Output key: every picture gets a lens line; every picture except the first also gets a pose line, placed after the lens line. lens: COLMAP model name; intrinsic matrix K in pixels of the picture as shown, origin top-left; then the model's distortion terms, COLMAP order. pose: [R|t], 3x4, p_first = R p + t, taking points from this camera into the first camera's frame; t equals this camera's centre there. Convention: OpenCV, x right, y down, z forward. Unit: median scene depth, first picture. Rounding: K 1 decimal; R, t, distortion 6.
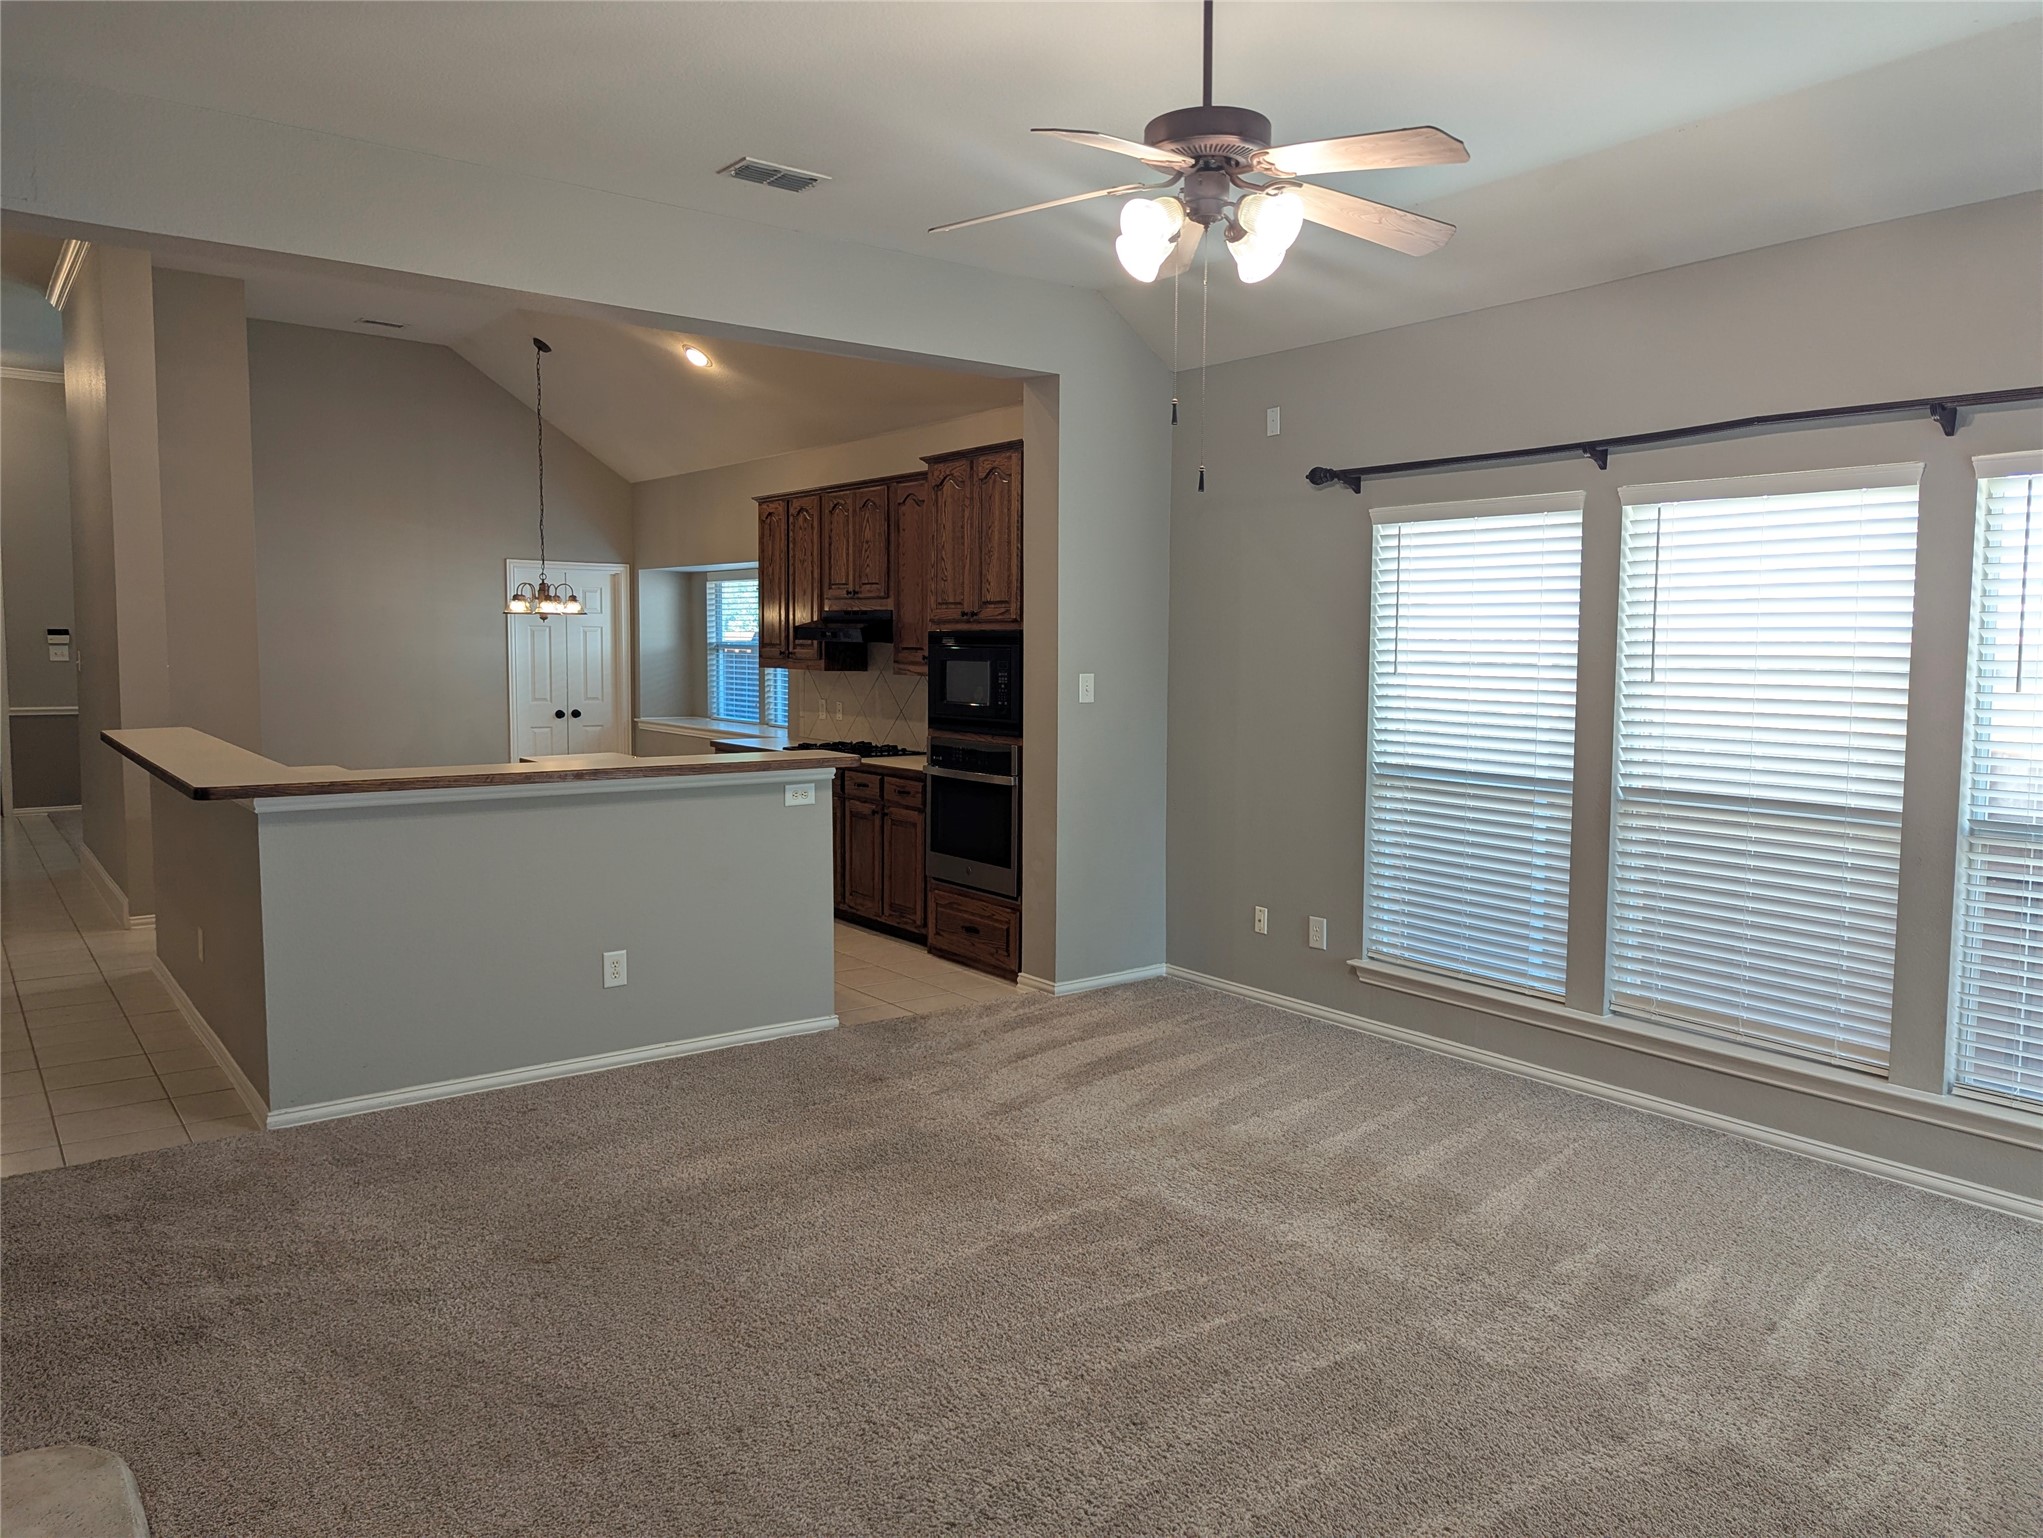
lens RADIAL K [[1440.2, 0, 1056.4], [0, 1440.2, 770.3], [0, 0, 1]] dist [-0.000894, -0.002165]
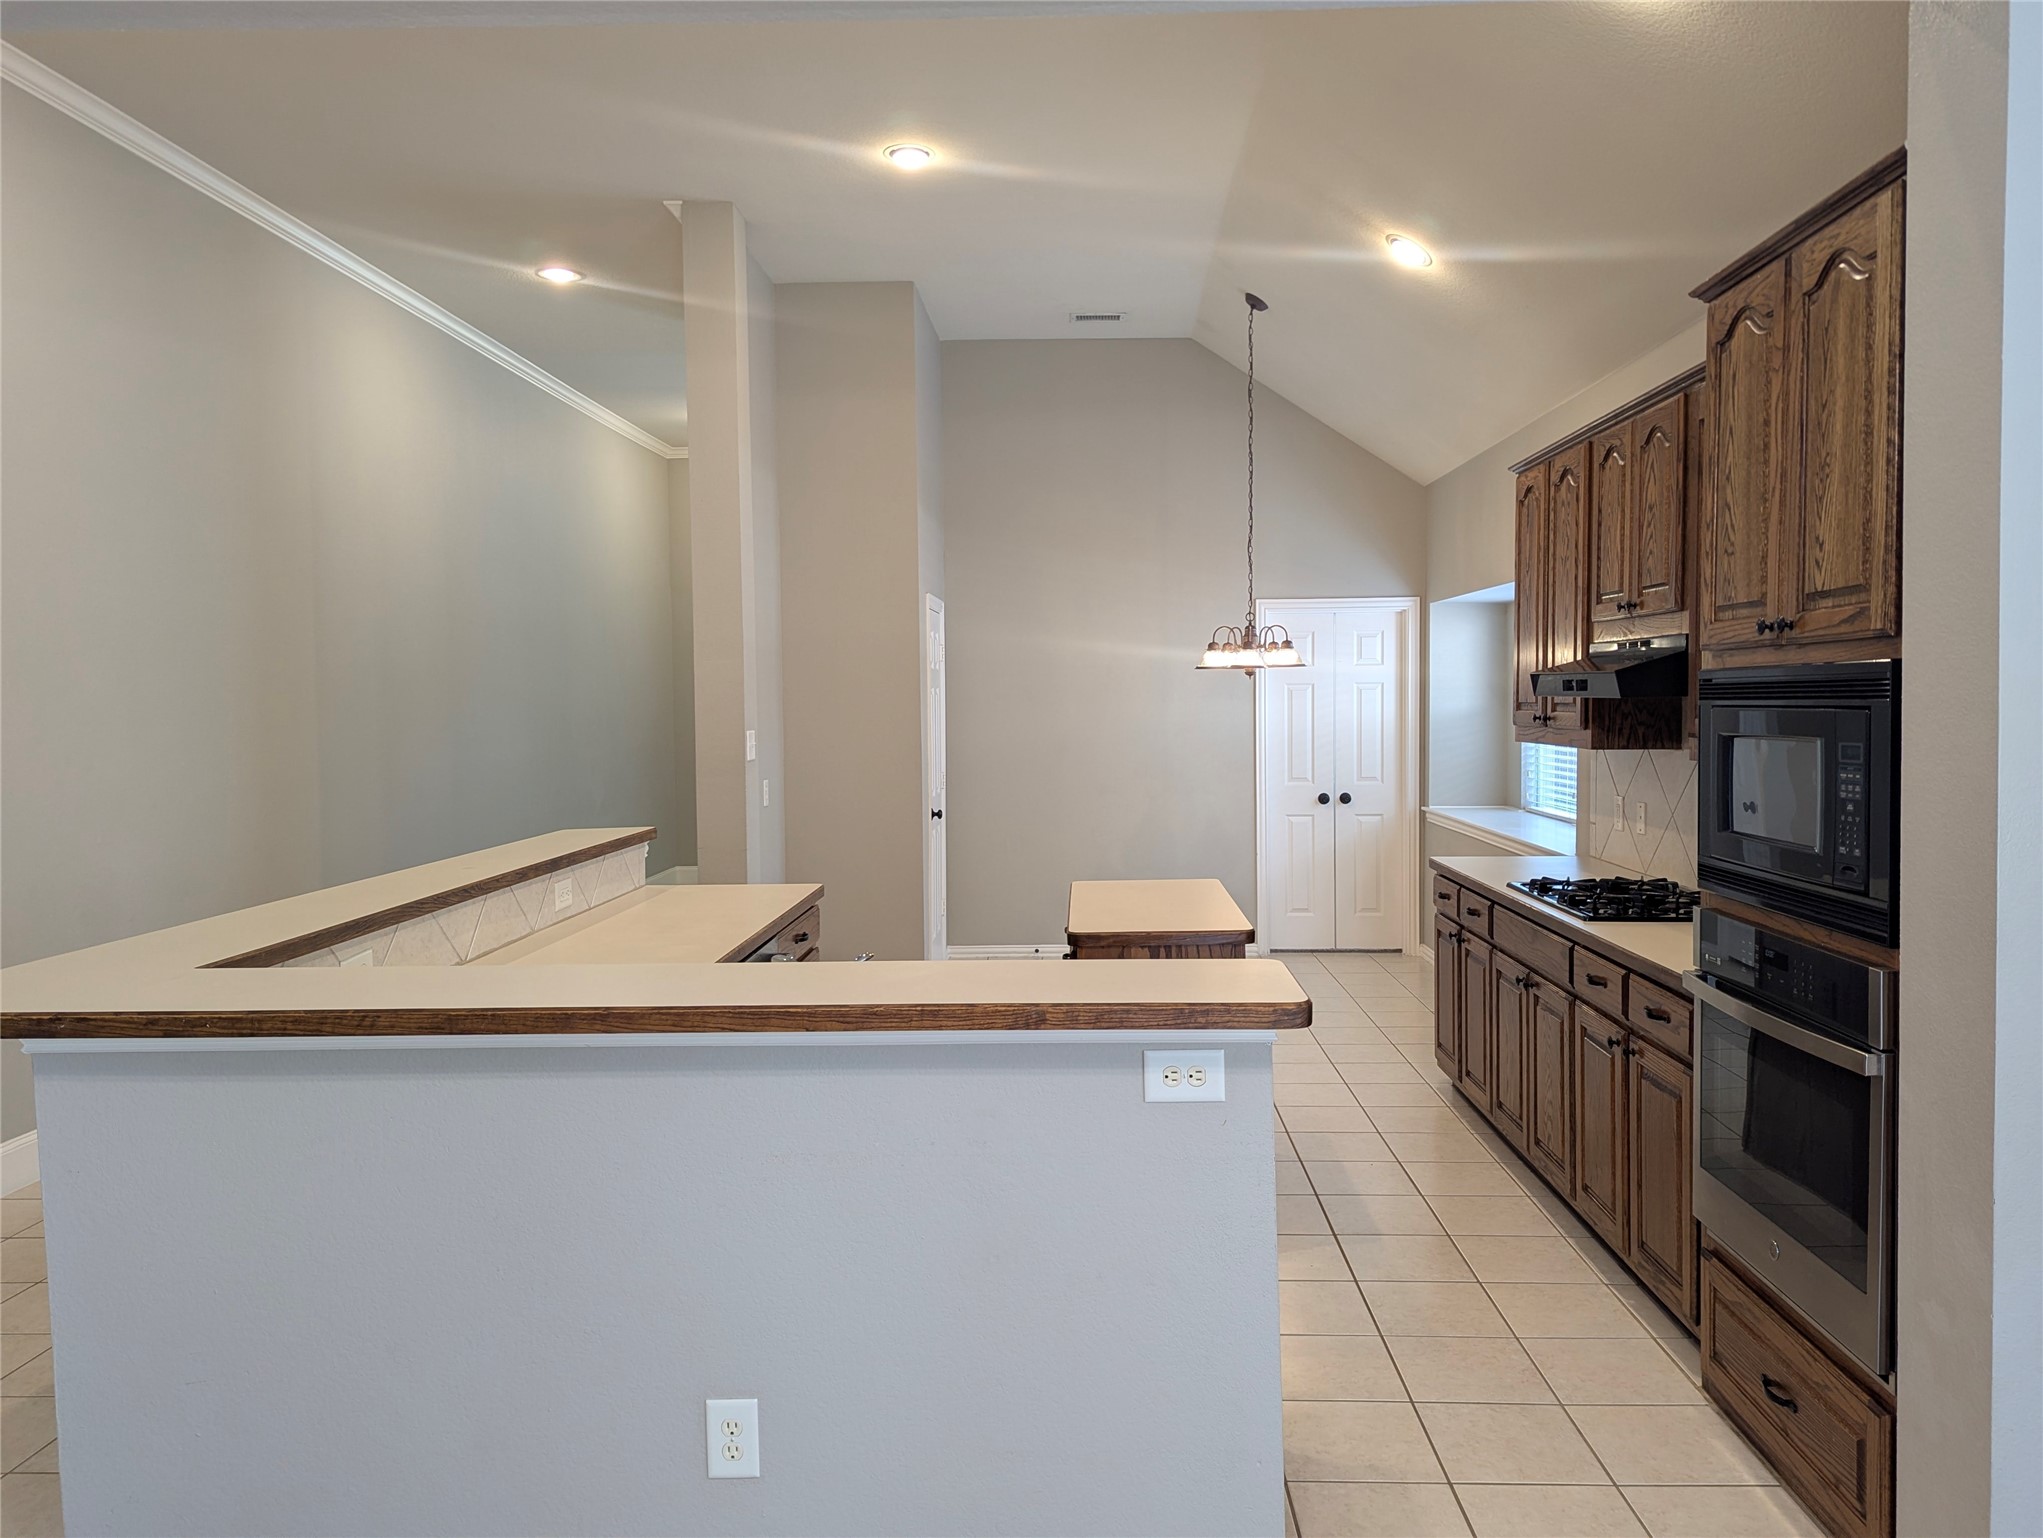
lens RADIAL K [[1445.6, 0, 1037.9], [0, 1445.6, 756.6], [0, 0, 1]] dist [0.067731, -0.060117]
pose [[0.771358, 0.005821, -0.636375, 0.041670], [-0.037470, 0.998639, -0.036282, -0.045357], [0.635297, 0.051832, 0.770526, 0.511778]]
